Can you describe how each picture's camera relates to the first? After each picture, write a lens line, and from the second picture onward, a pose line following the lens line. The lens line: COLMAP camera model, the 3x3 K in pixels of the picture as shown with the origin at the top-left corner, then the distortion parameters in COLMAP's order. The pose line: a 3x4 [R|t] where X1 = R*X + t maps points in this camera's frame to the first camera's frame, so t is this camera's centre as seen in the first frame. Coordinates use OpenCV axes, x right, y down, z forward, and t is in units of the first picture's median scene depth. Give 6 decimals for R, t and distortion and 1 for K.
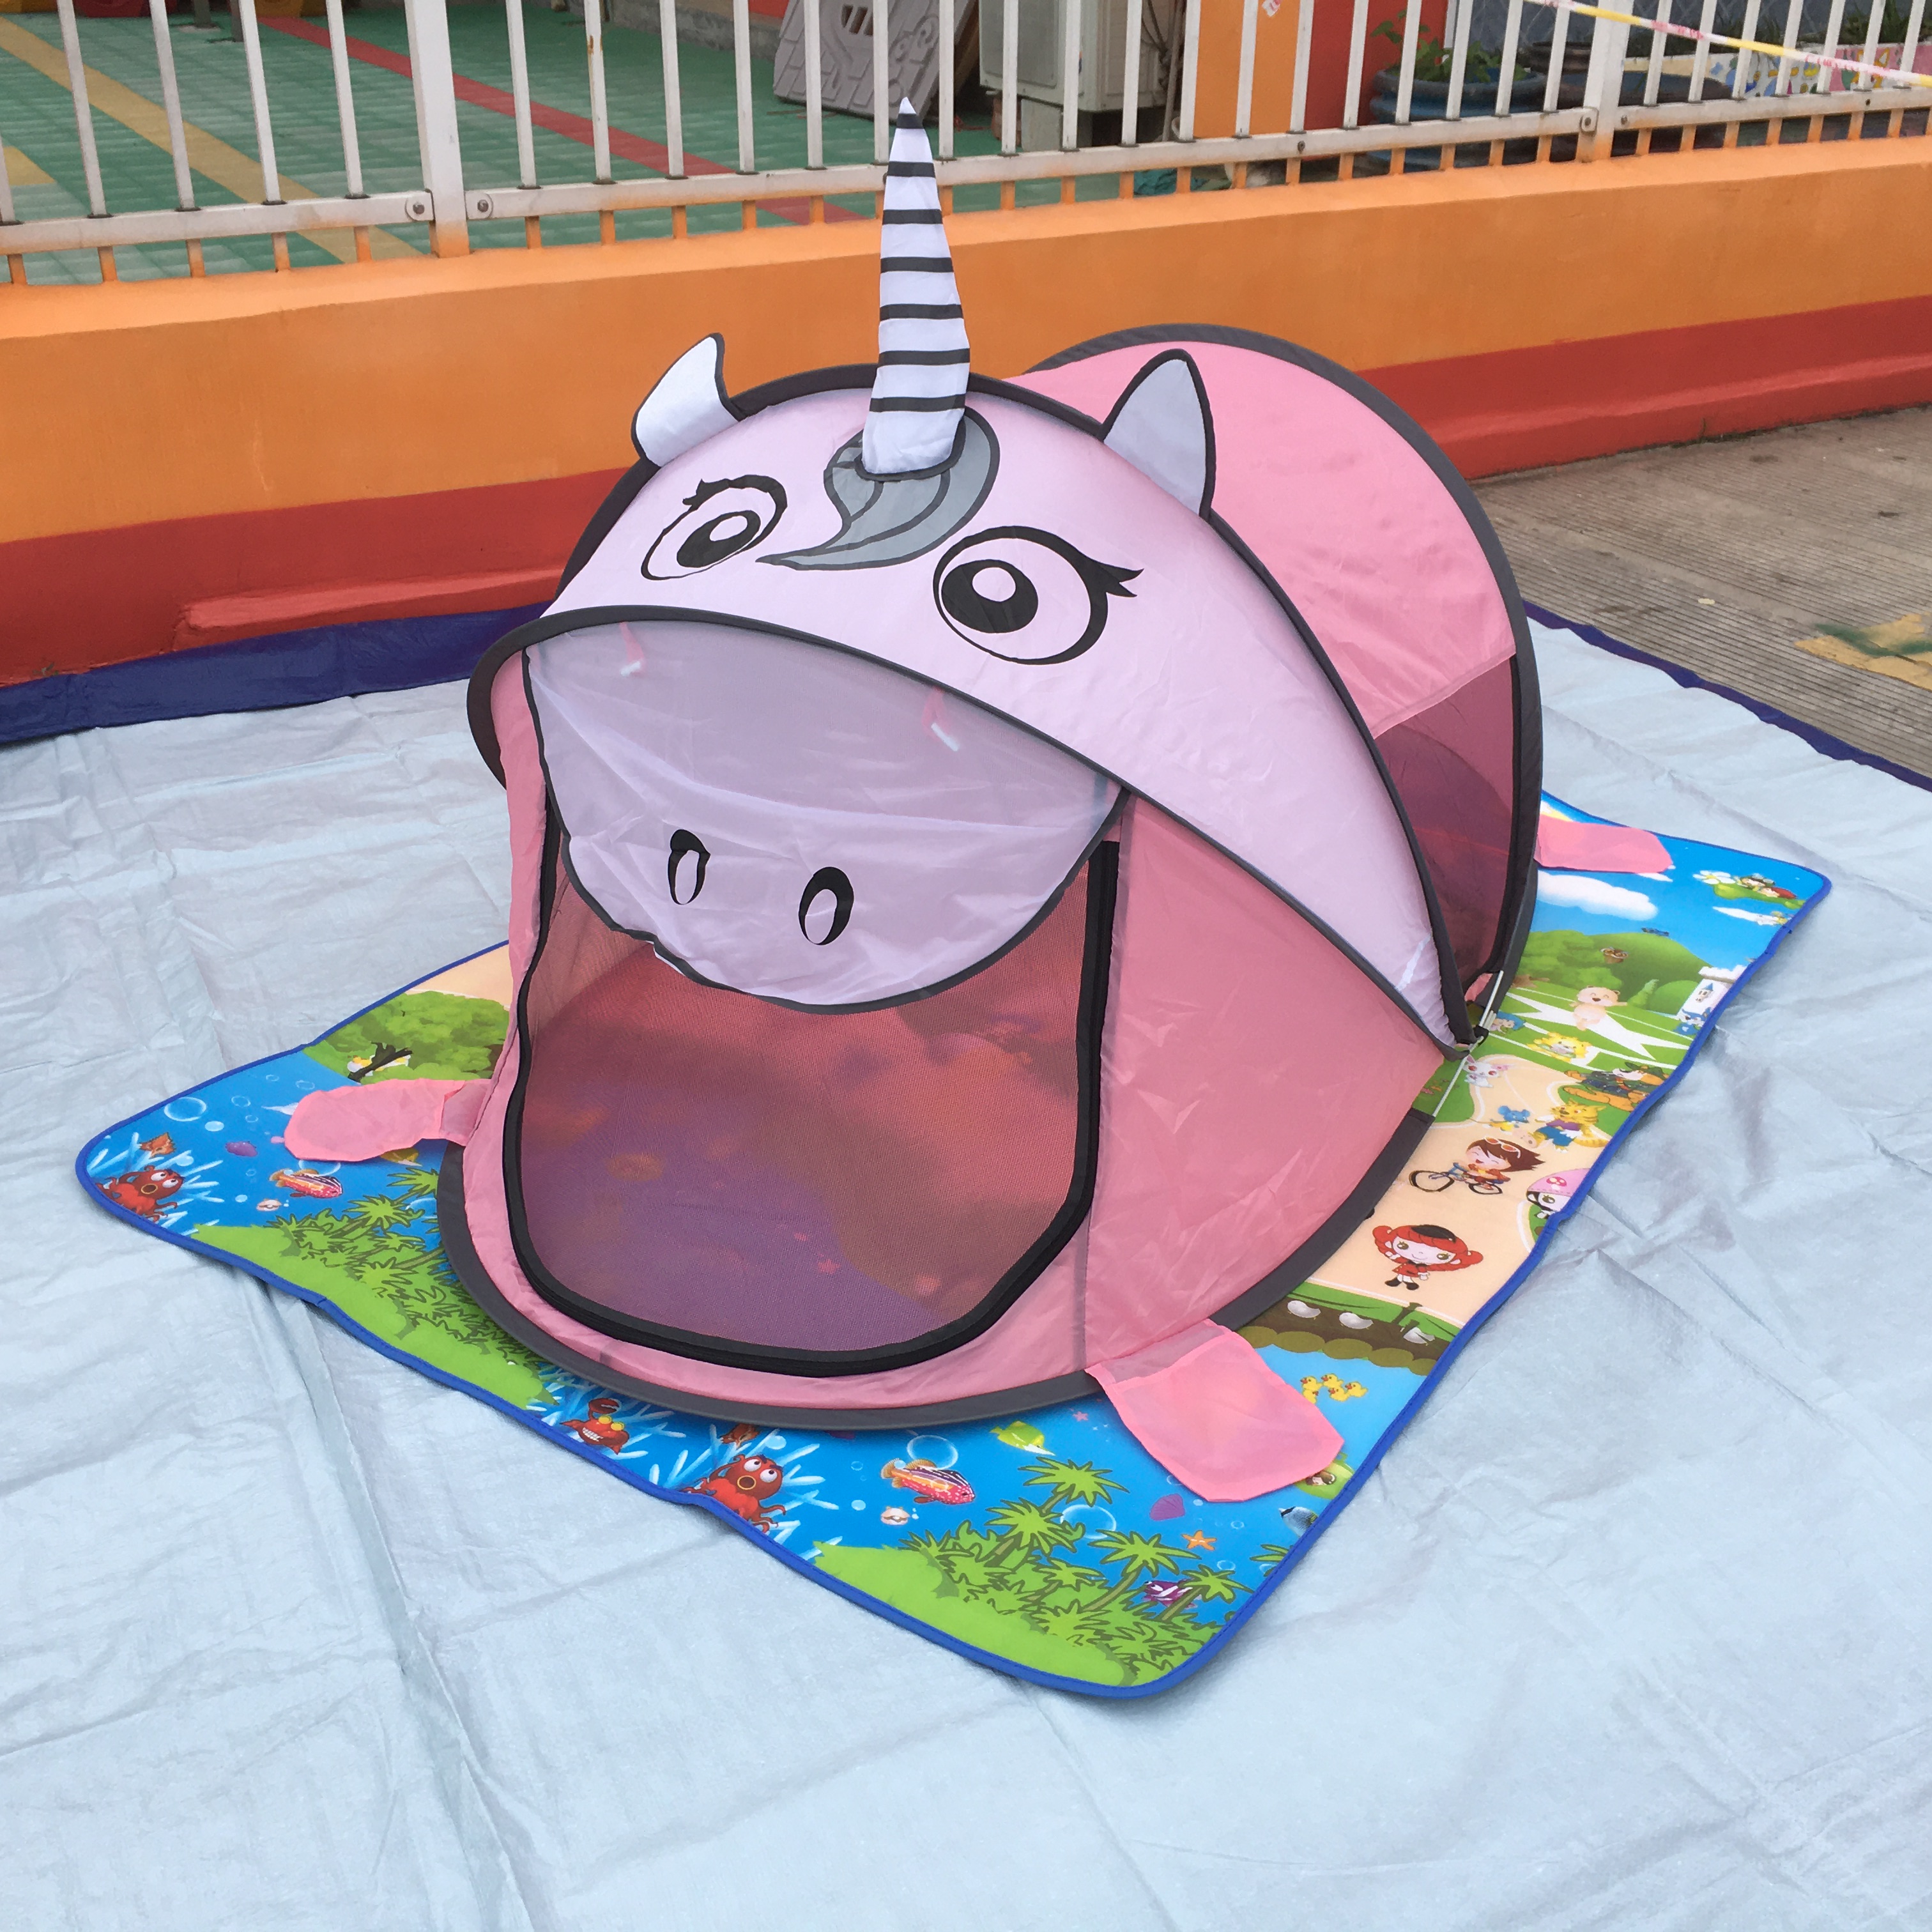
lens RADIAL K [[2210.7, 0, 987.5], [0, 2210.7, 971.1], [0, 0, 1]] dist [0.077796, -0.081994]
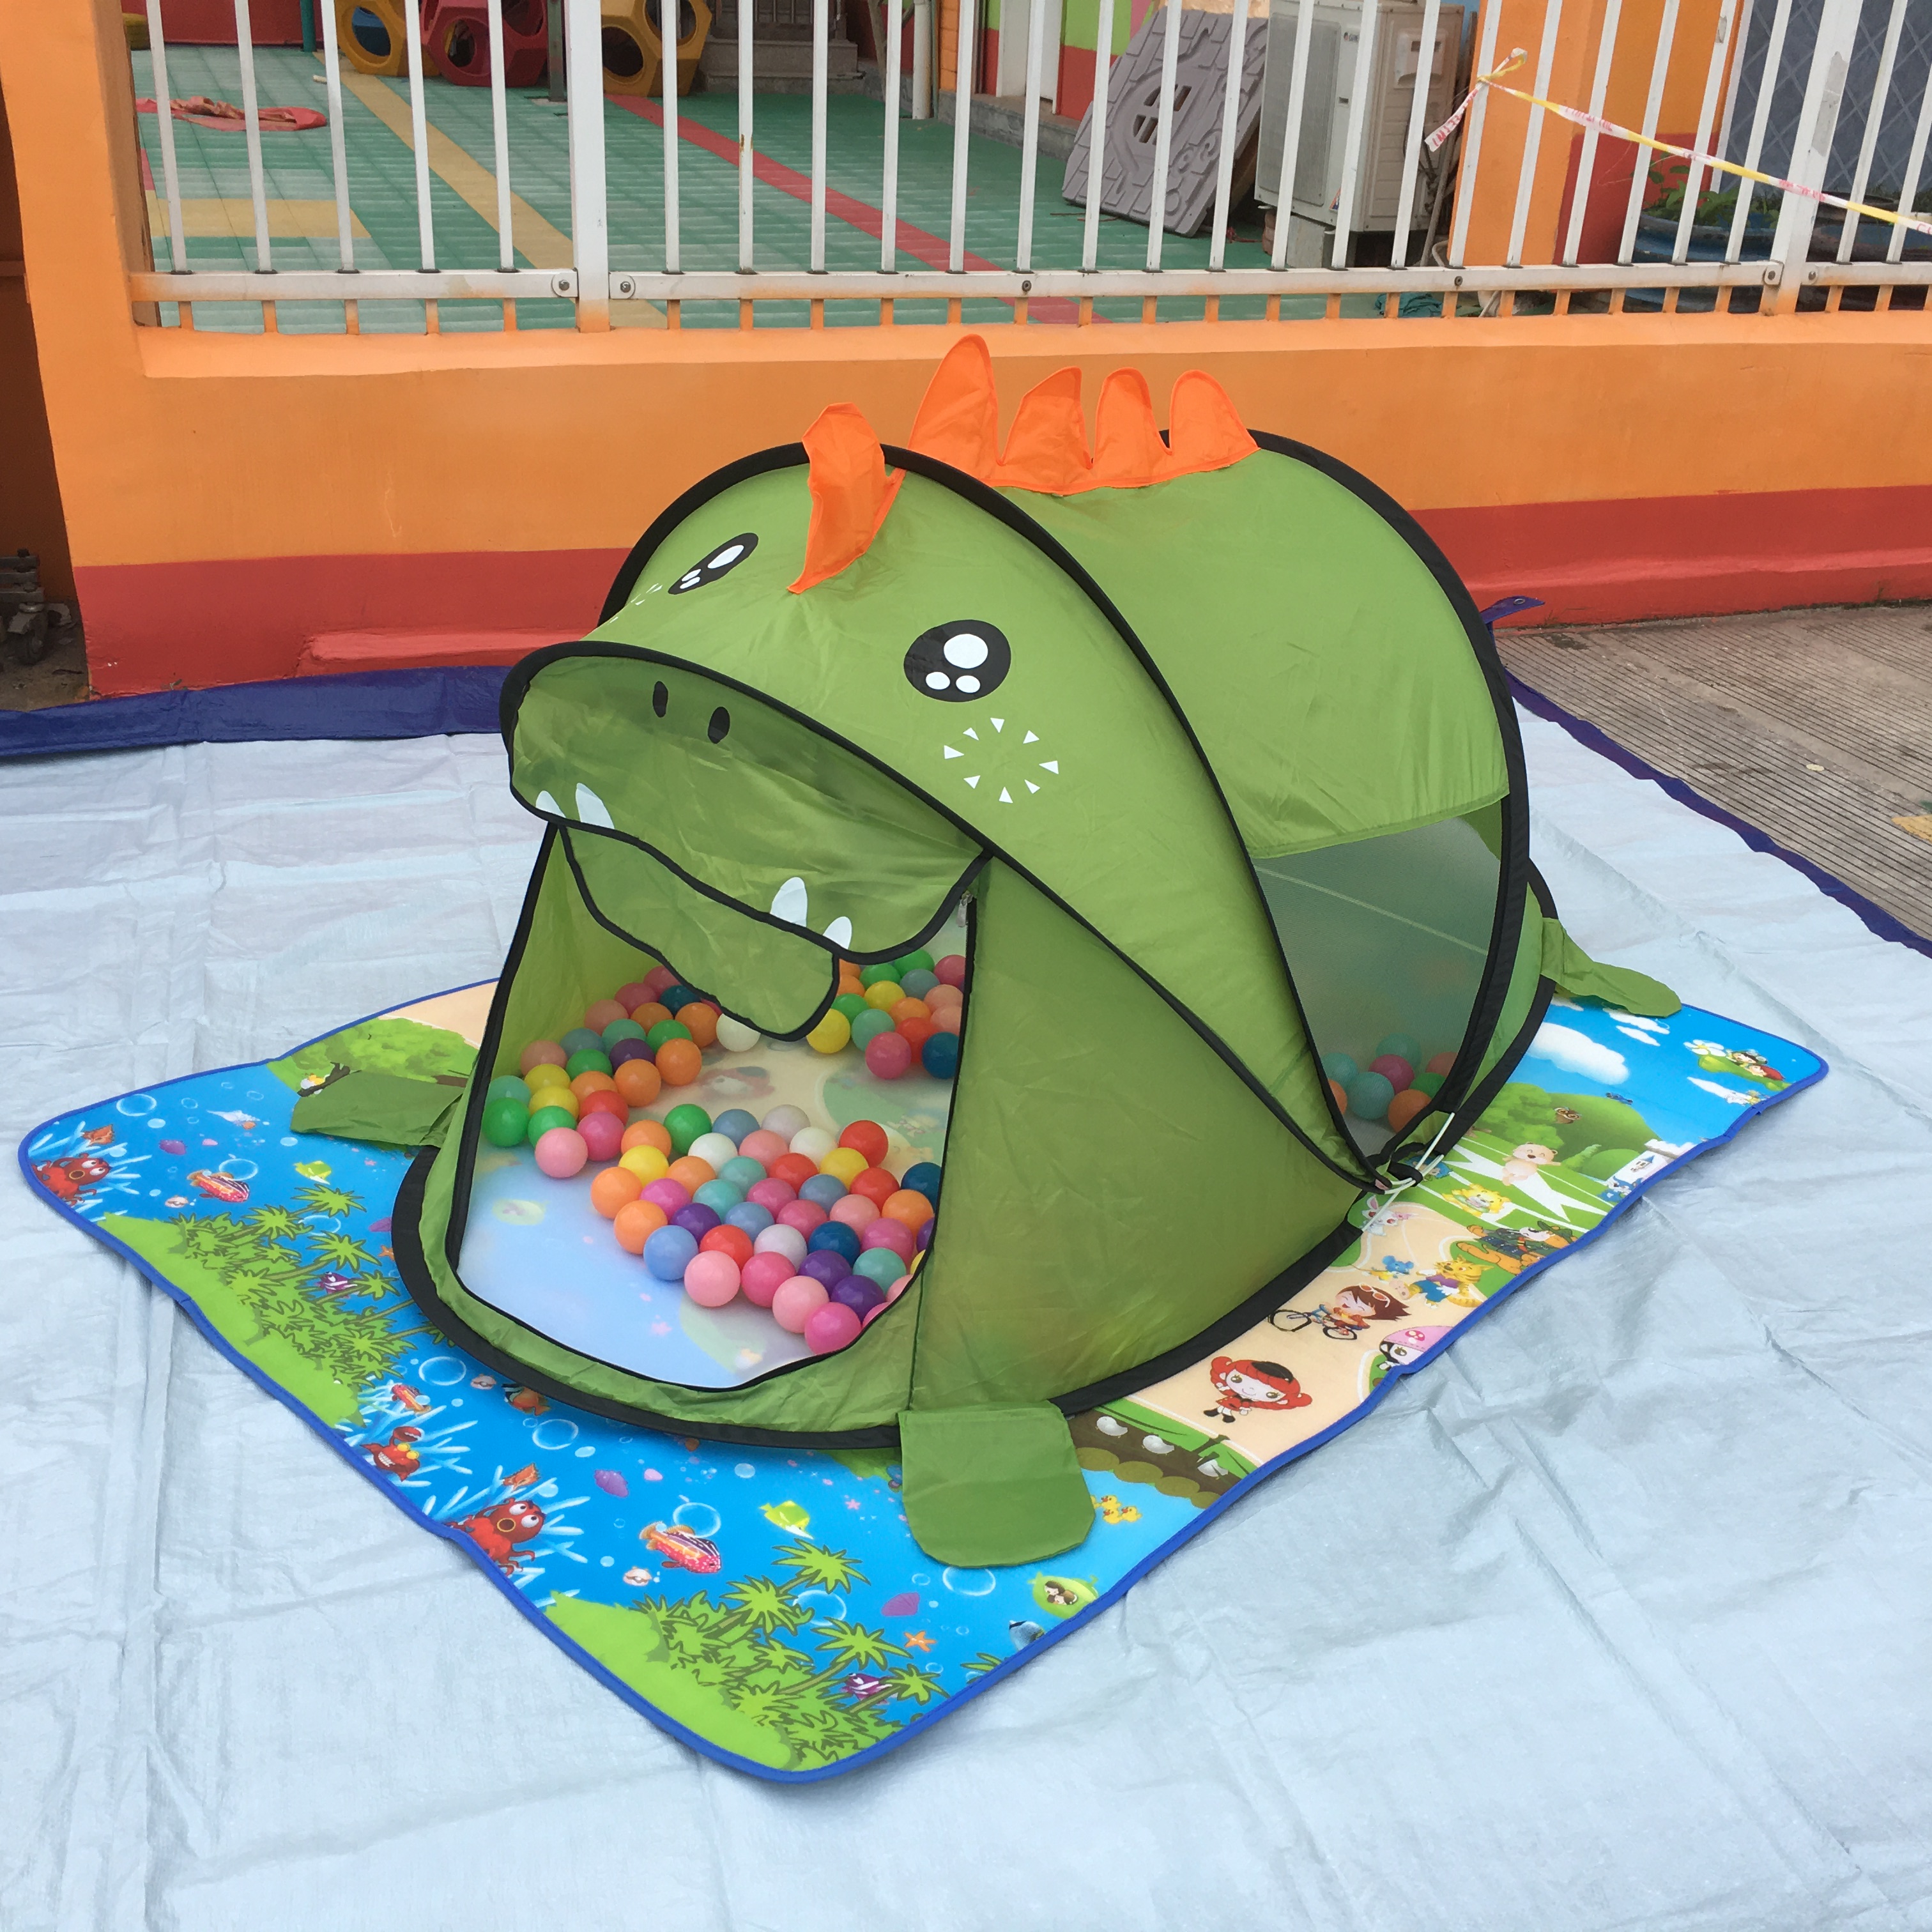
lens RADIAL K [[2194.6, 0, 995.6], [0, 2194.6, 968.7], [0, 0, 1]] dist [0.070274, -0.022606]
pose [[0.986398, 0.106255, -0.125413, 0.138724], [-0.110941, 0.993344, -0.030967, -0.011971], [0.121288, 0.044459, 0.991621, -0.000702]]
